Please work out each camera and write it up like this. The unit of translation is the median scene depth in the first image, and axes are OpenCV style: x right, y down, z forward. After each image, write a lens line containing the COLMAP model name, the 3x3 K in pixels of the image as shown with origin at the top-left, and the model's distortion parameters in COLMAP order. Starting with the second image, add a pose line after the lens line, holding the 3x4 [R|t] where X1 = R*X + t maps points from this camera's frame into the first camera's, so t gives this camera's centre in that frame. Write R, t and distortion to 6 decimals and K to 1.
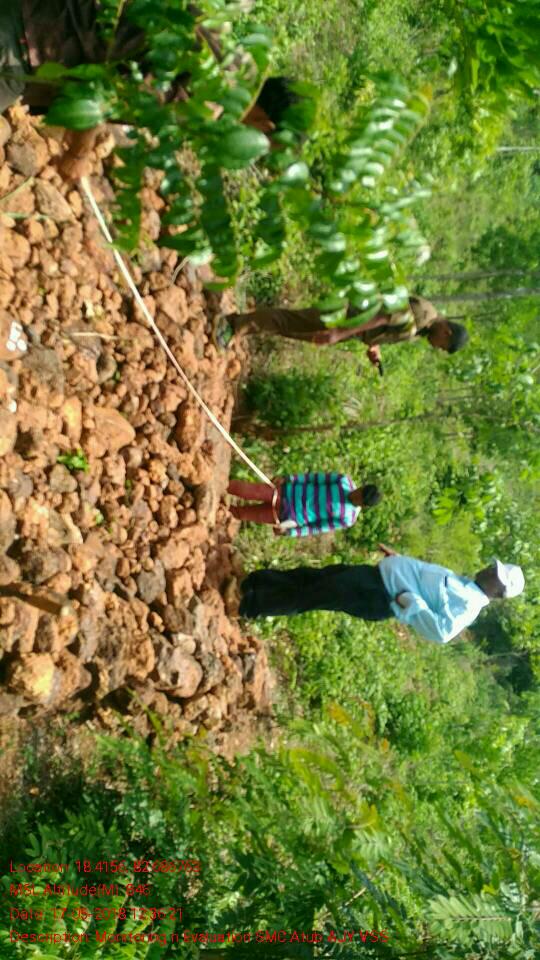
lens RADIAL K [[850.1, 0, 270.0], [0, 850.1, 480.0], [0, 0, 1]] dist [0.118946, -0.328478]
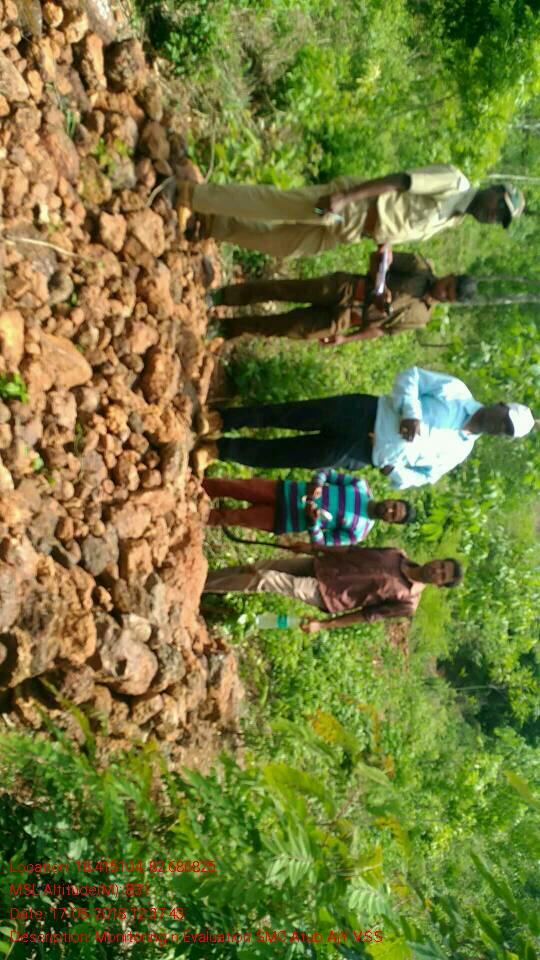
lens RADIAL K [[850.1, 0, 270.0], [0, 850.1, 480.0], [0, 0, 1]] dist [0.118946, -0.328478]
pose [[0.998286, 0.051062, 0.028589, -0.005094], [-0.050060, 0.998142, -0.034743, 0.068363], [-0.030310, 0.033252, 0.998987, 0.172640]]
